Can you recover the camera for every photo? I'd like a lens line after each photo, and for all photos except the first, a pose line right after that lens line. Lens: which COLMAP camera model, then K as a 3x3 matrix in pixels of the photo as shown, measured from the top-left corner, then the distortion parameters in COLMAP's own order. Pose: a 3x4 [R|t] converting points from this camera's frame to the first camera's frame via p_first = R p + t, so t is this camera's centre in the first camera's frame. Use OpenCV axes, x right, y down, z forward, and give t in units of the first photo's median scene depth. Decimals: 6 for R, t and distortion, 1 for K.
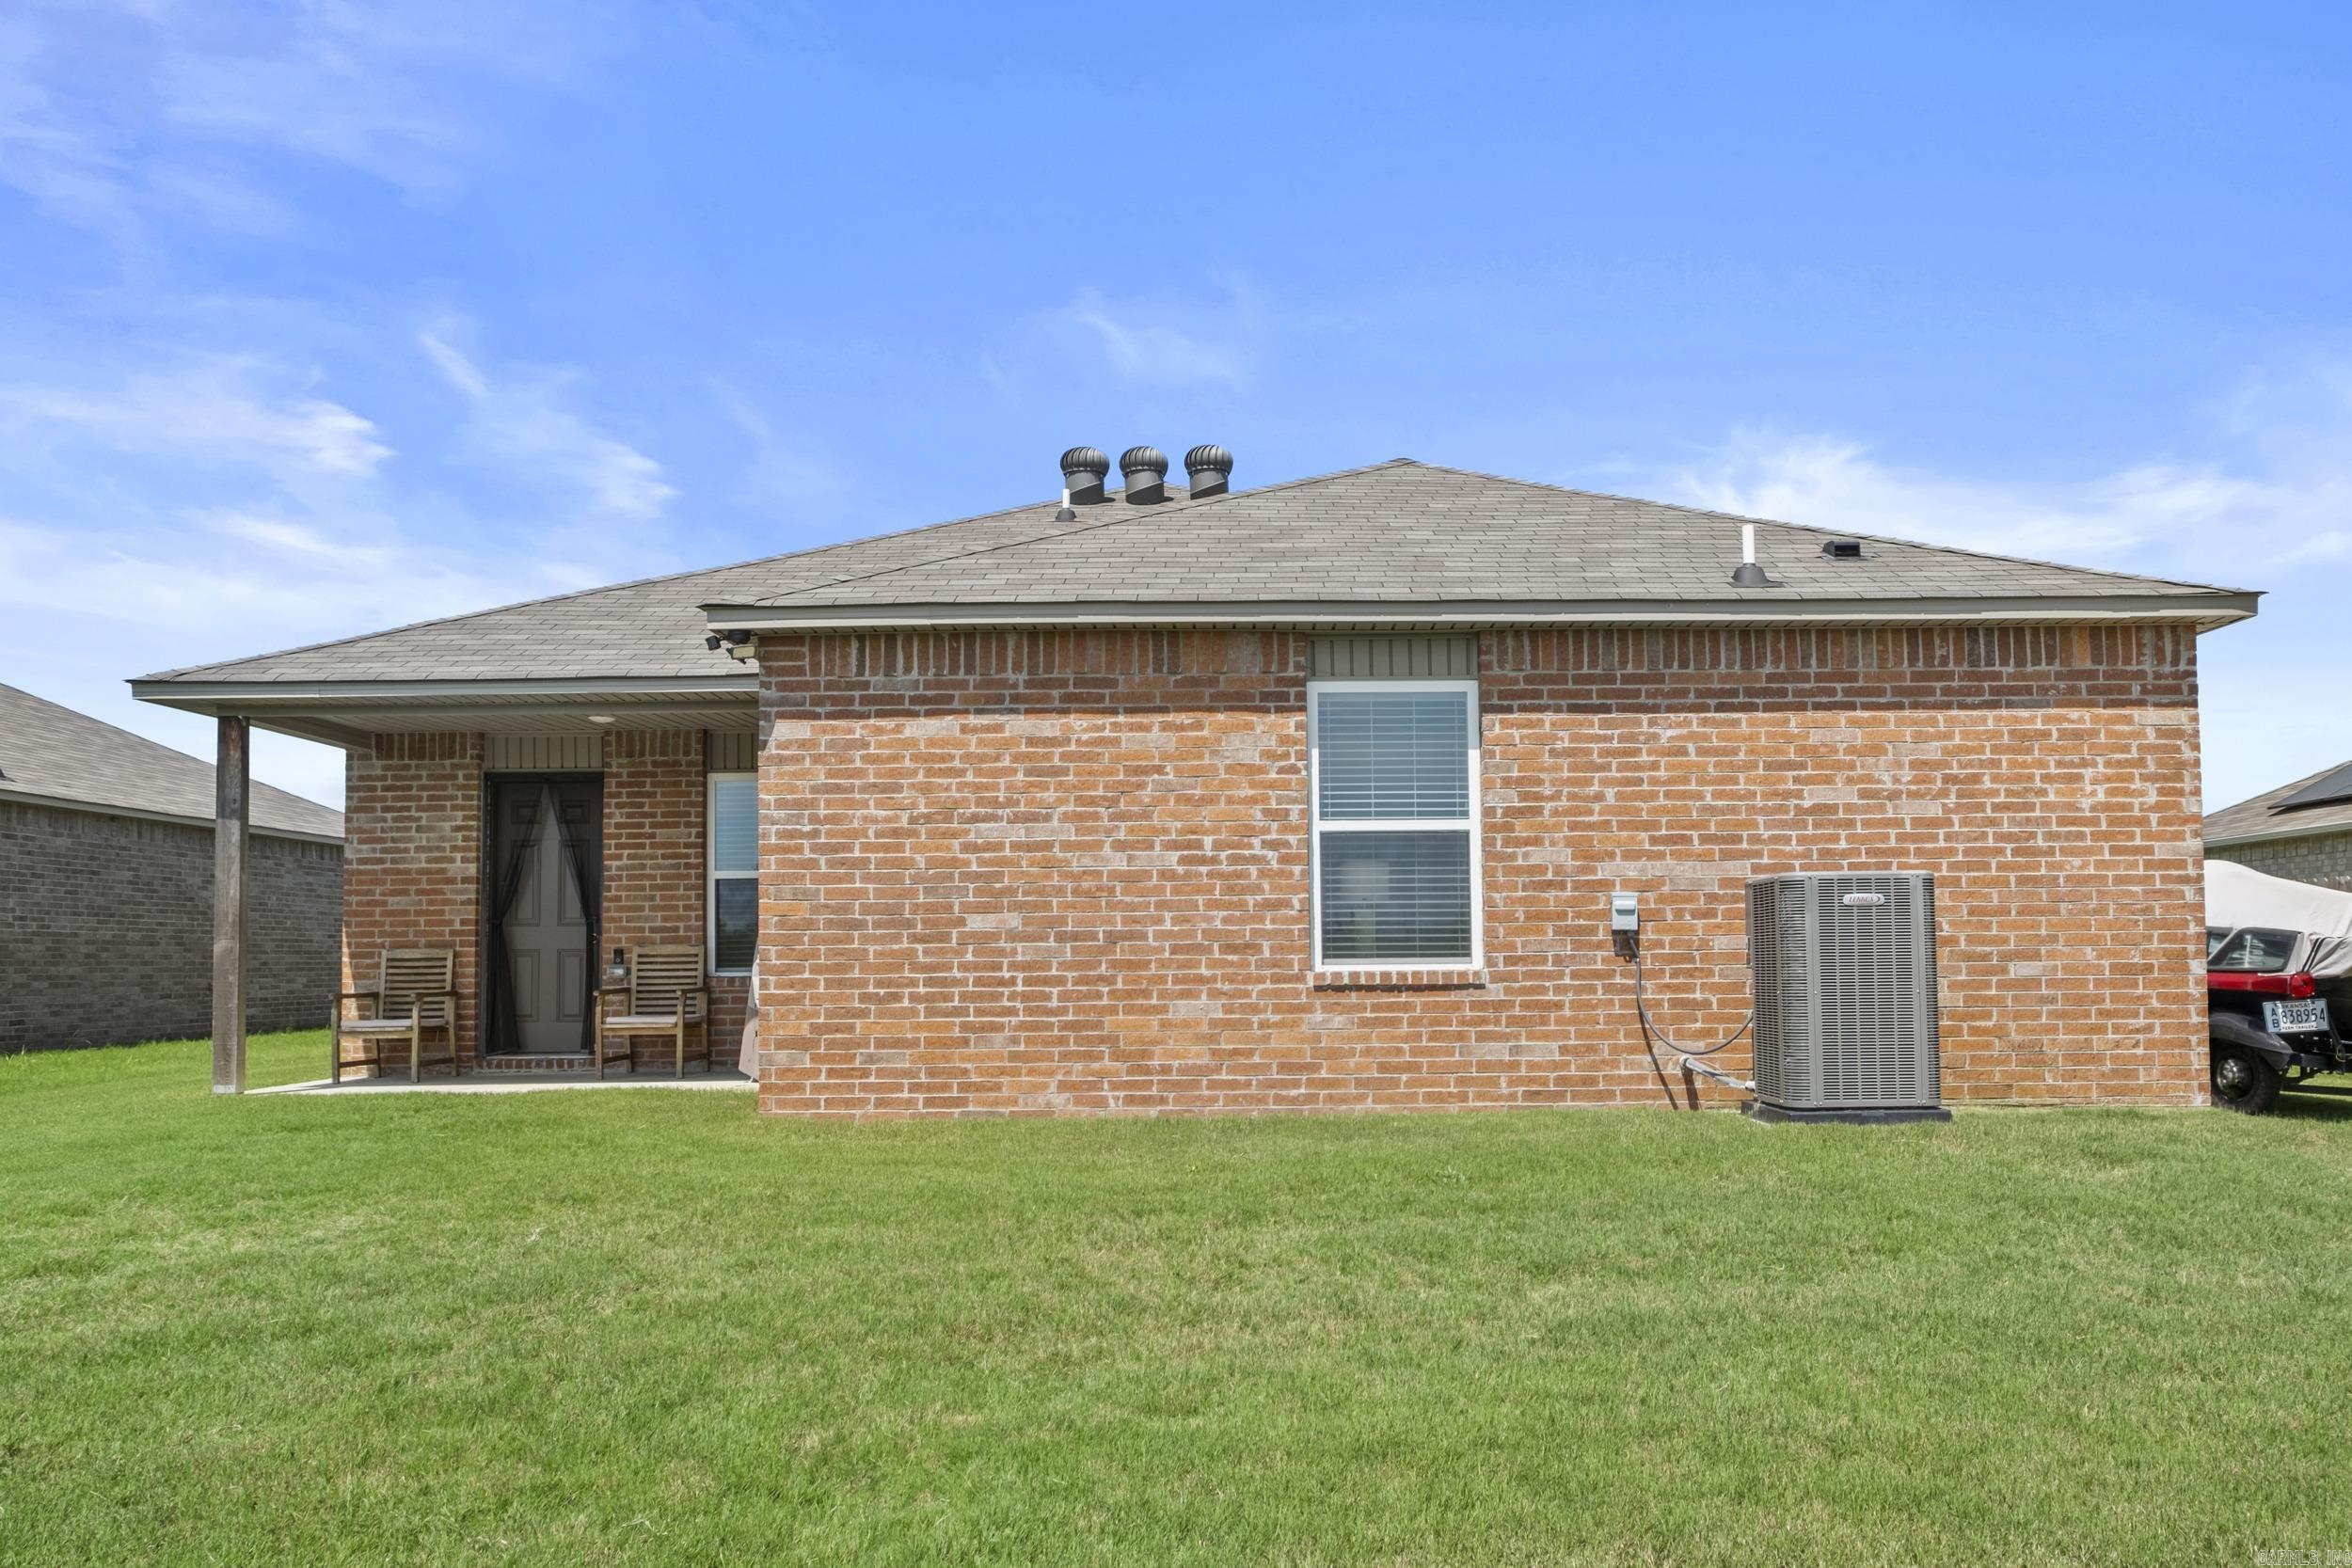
lens RADIAL K [[1516.0, 0, 1175.5], [0, 1516.0, 767.7], [0, 0, 1]] dist [-0.002084, 0.000190]
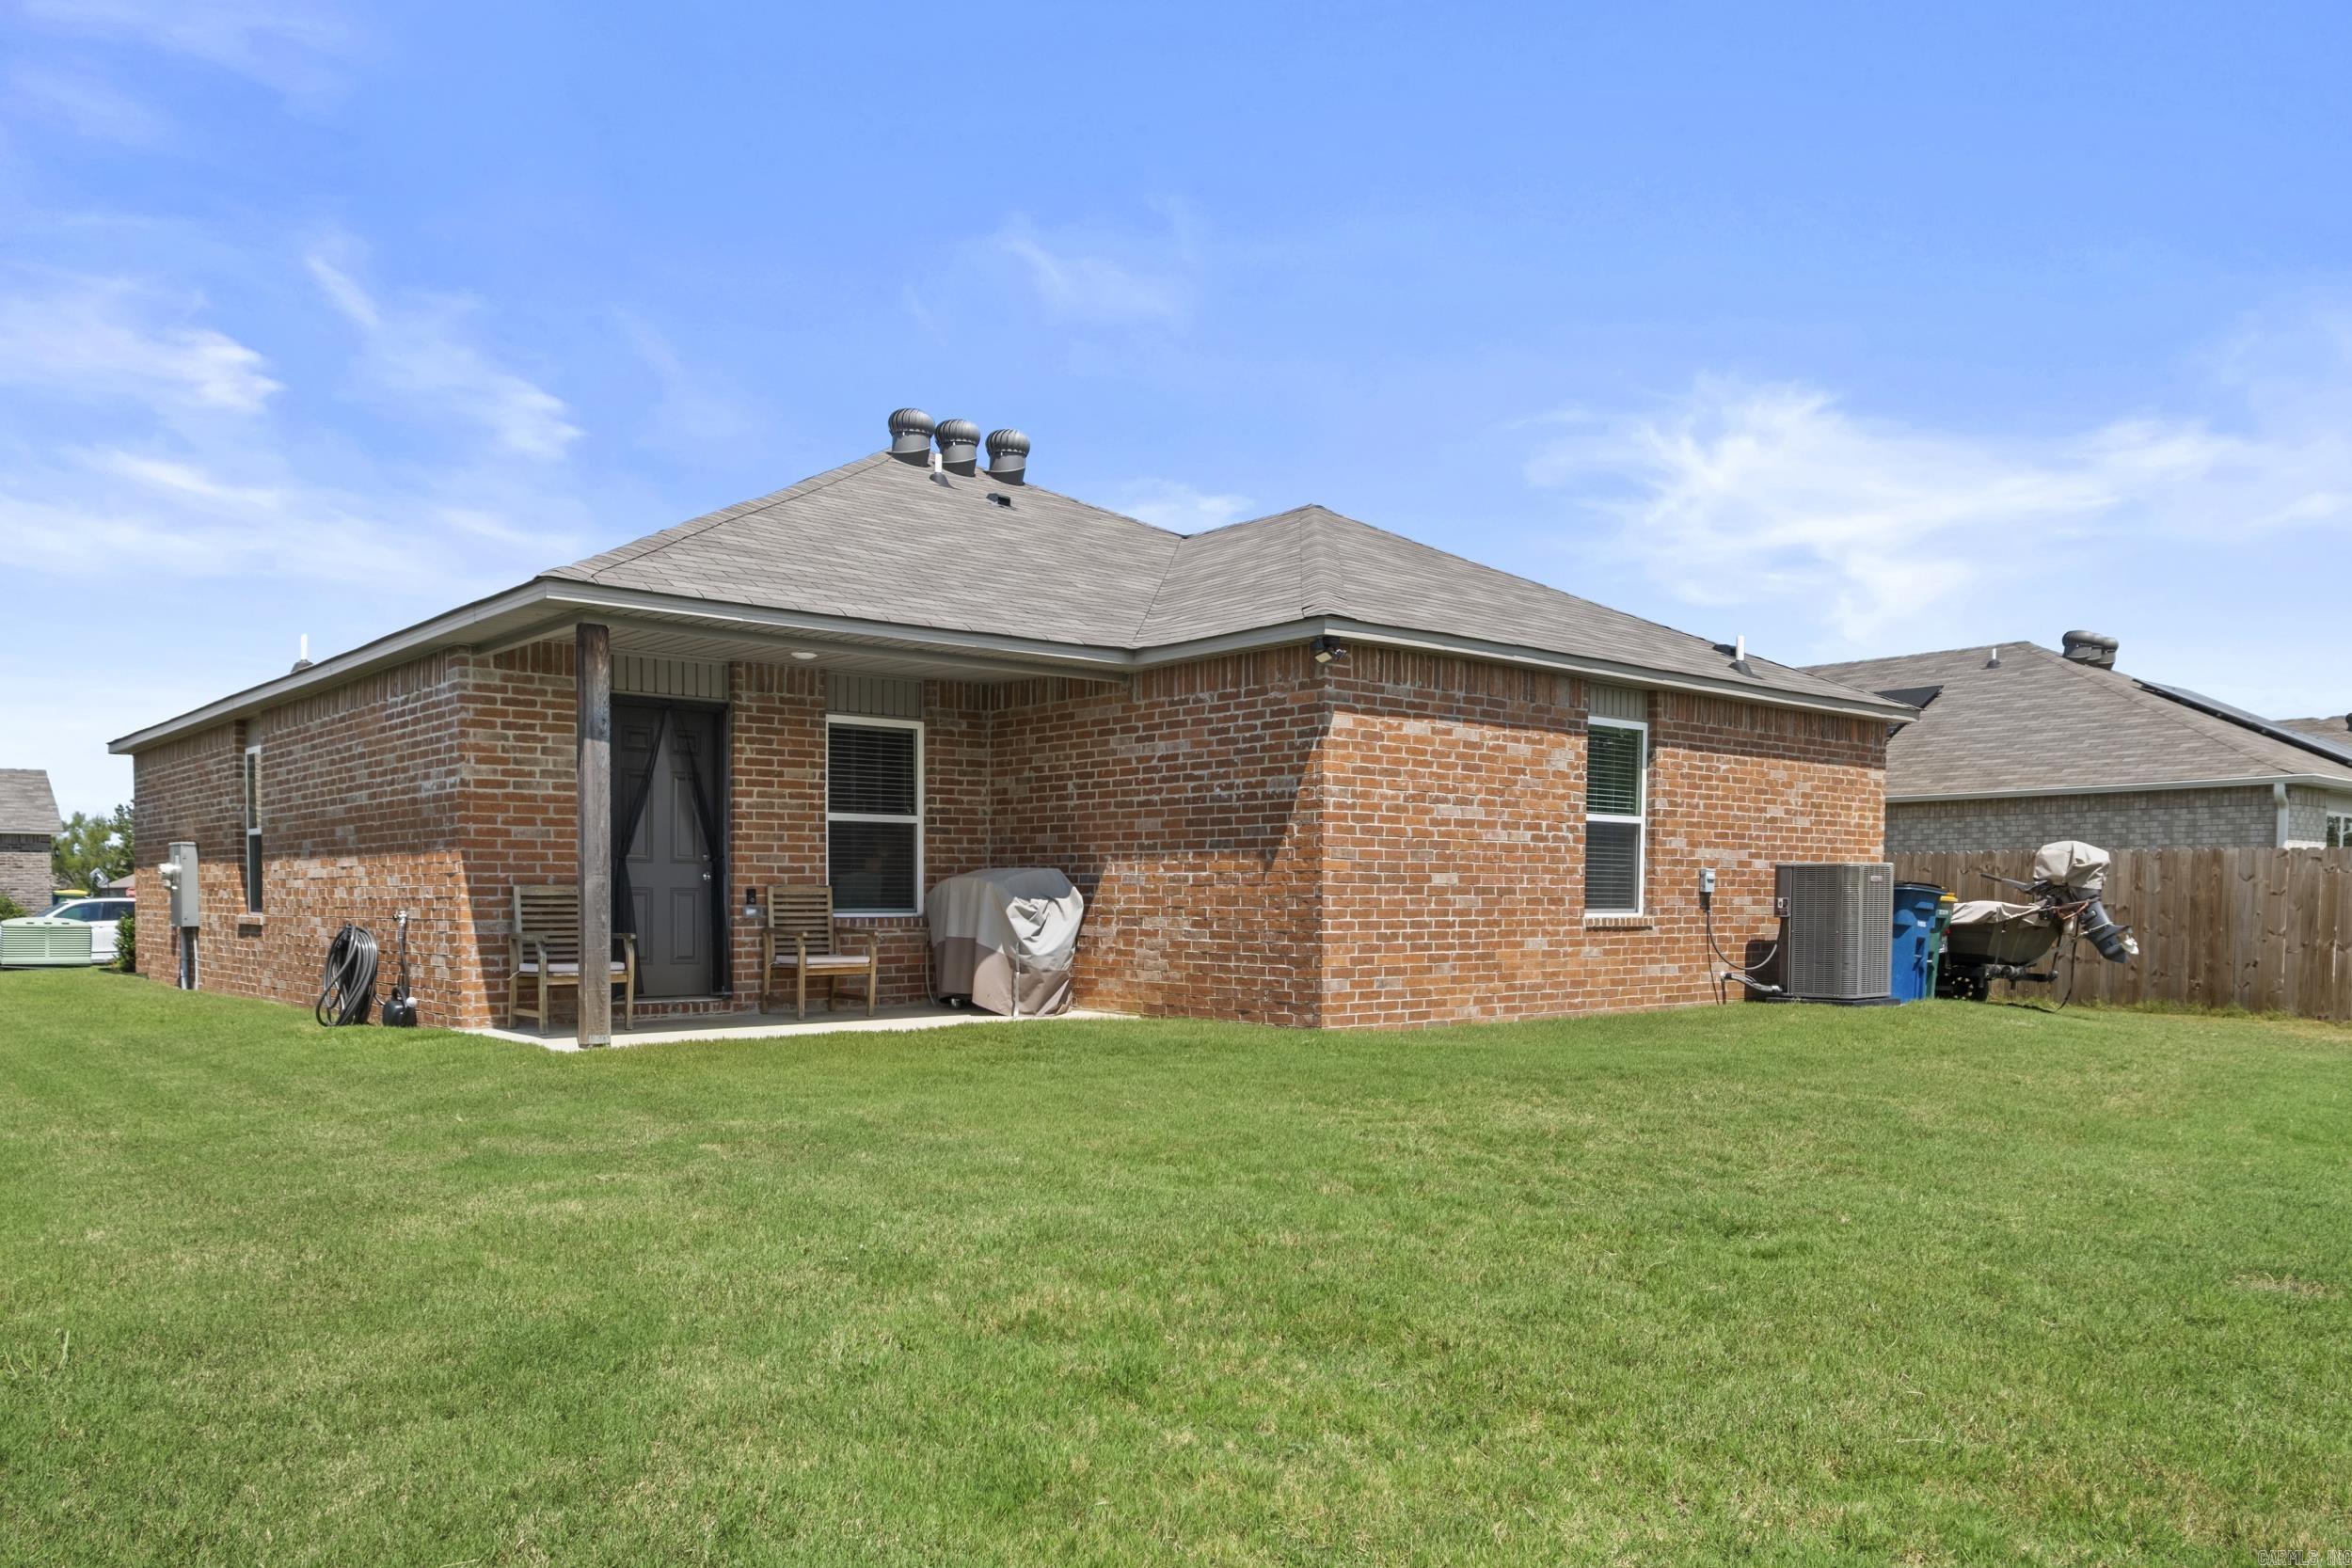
lens RADIAL K [[1528.8, 0, 1169.6], [0, 1528.8, 801.6], [0, 0, 1]] dist [0.001058, -0.001469]
pose [[0.790319, 0.051057, 0.610564, -1.105005], [-0.088751, 0.995552, 0.031628, 0.013404], [-0.606233, -0.079184, 0.791335, 0.095631]]
